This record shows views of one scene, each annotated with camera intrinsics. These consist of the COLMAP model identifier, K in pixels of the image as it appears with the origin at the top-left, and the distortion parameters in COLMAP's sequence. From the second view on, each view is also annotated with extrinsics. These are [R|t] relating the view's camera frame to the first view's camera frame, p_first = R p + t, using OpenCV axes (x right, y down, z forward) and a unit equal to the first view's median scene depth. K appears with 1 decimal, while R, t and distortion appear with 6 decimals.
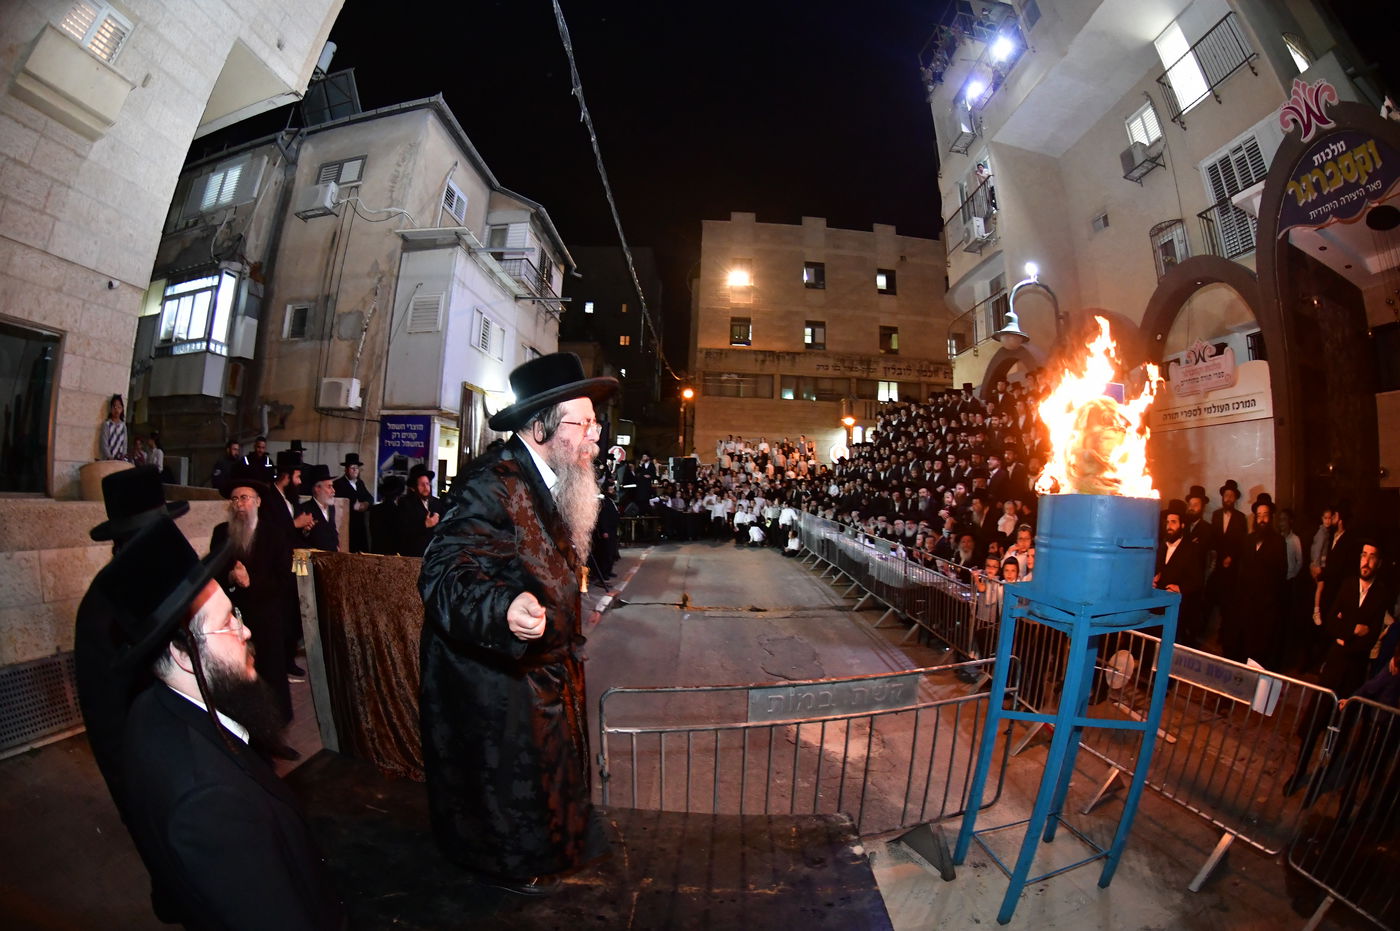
lens RADIAL K [[630.2, 0, 693.5], [0, 630.2, 471.1], [0, 0, 1]] dist [-0.348050, 0.119850]
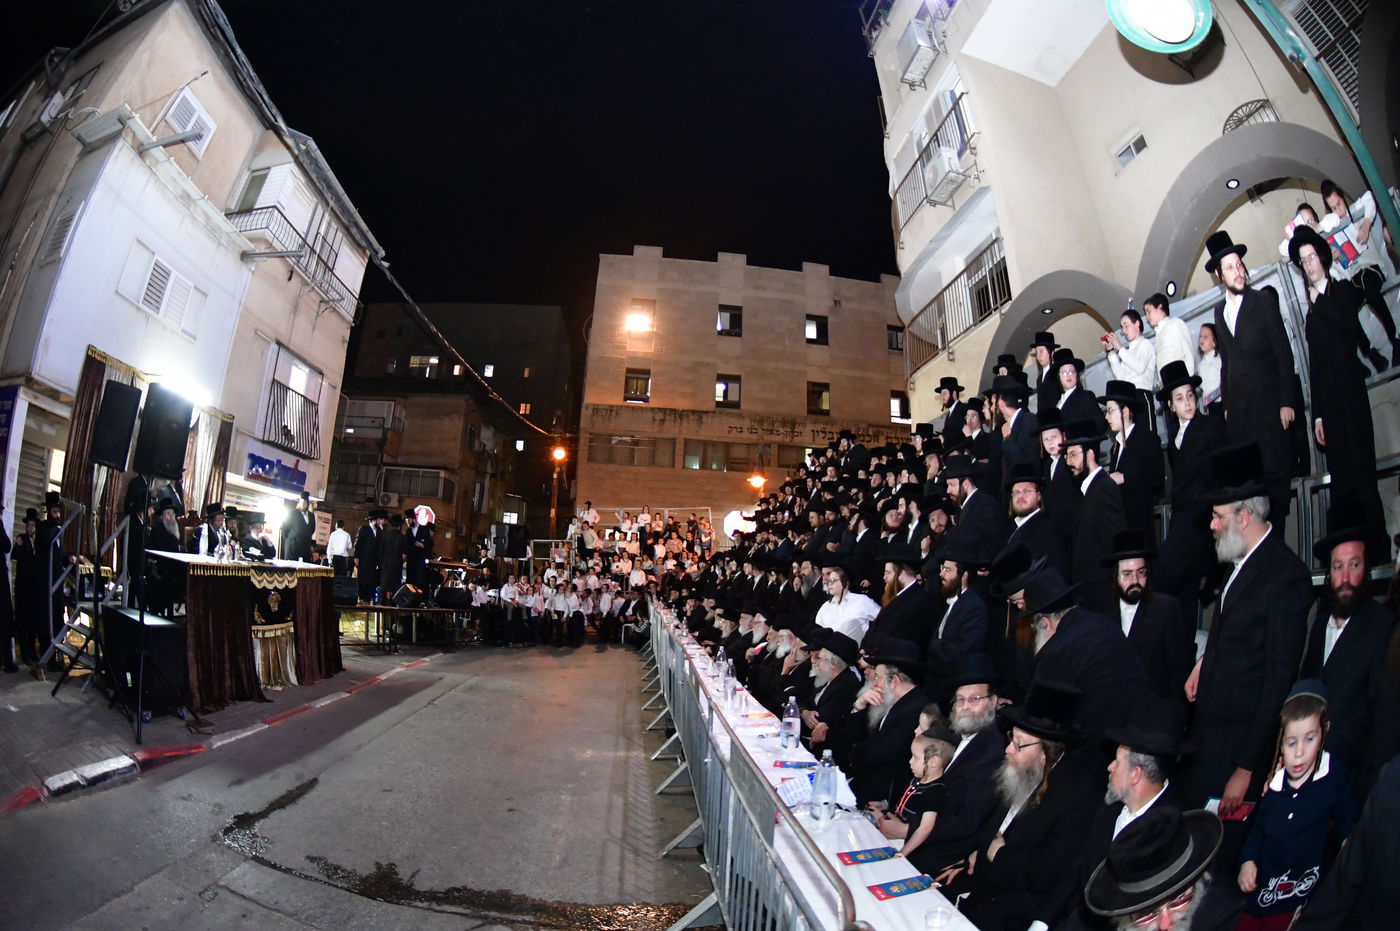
lens RADIAL K [[630.2, 0, 693.5], [0, 630.2, 471.1], [0, 0, 1]] dist [-0.348050, 0.119850]
pose [[0.994343, 0.028865, 0.102217, 0.069565], [-0.013253, 0.988562, -0.150233, 0.011486], [-0.105384, 0.148029, 0.983352, 0.189864]]
